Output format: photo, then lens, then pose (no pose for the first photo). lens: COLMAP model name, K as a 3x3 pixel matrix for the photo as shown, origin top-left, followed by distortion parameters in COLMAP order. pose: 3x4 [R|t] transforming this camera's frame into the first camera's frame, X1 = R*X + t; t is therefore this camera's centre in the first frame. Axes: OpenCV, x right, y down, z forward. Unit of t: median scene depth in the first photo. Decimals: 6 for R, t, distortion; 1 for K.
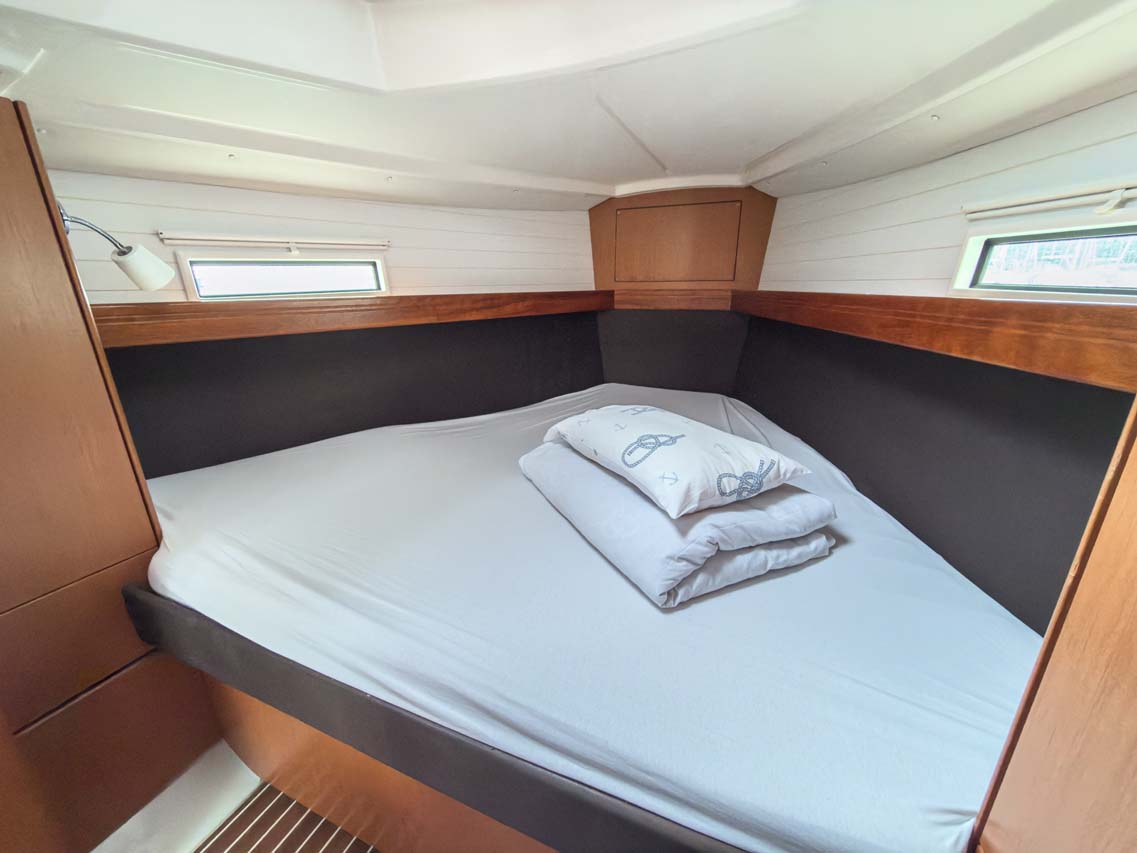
lens RADIAL K [[449.8, 0, 567.9], [0, 449.8, 429.2], [0, 0, 1]] dist [0.001161, 0.000028]
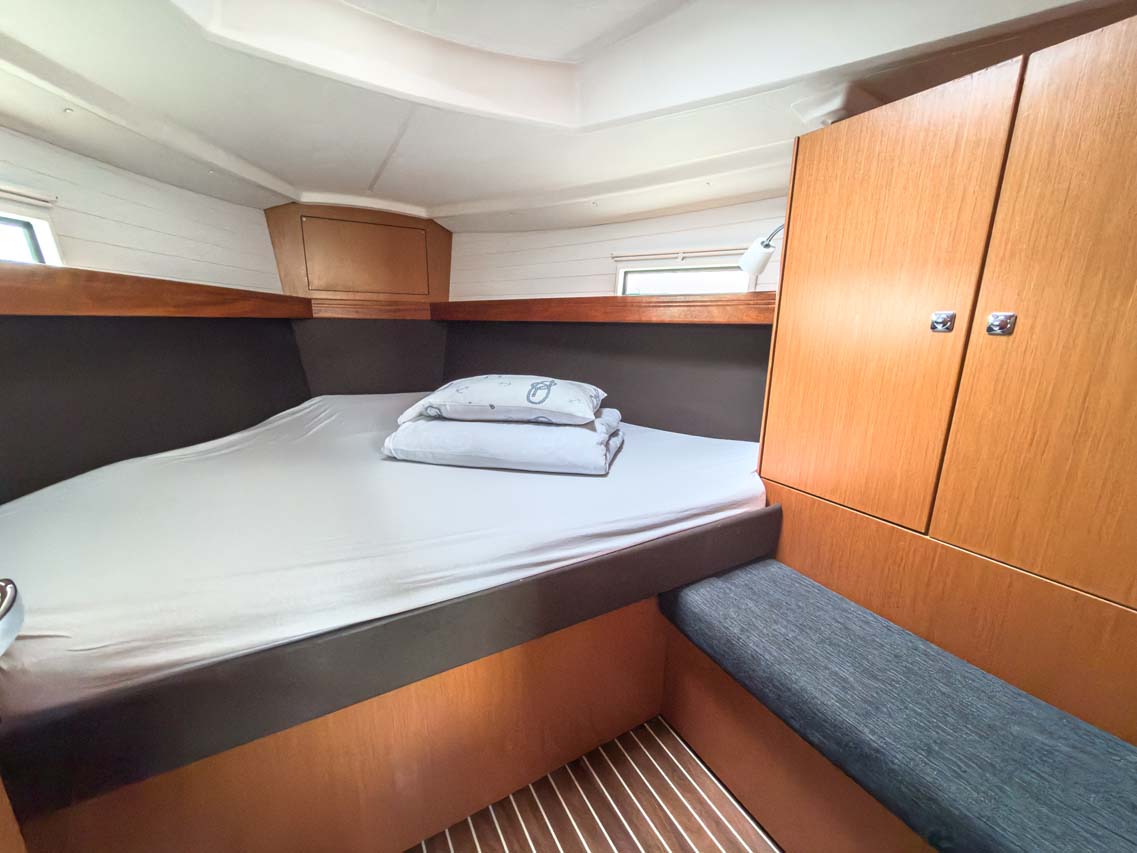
lens RADIAL K [[449.8, 0, 573.6], [0, 449.8, 427.0], [0, 0, 1]] dist [0.001161, 0.000028]
pose [[0.596868, -0.166669, 0.784837, -0.519792], [0.229018, 0.972882, 0.032435, 0.076892], [-0.768960, 0.160382, 0.618852, 0.034590]]
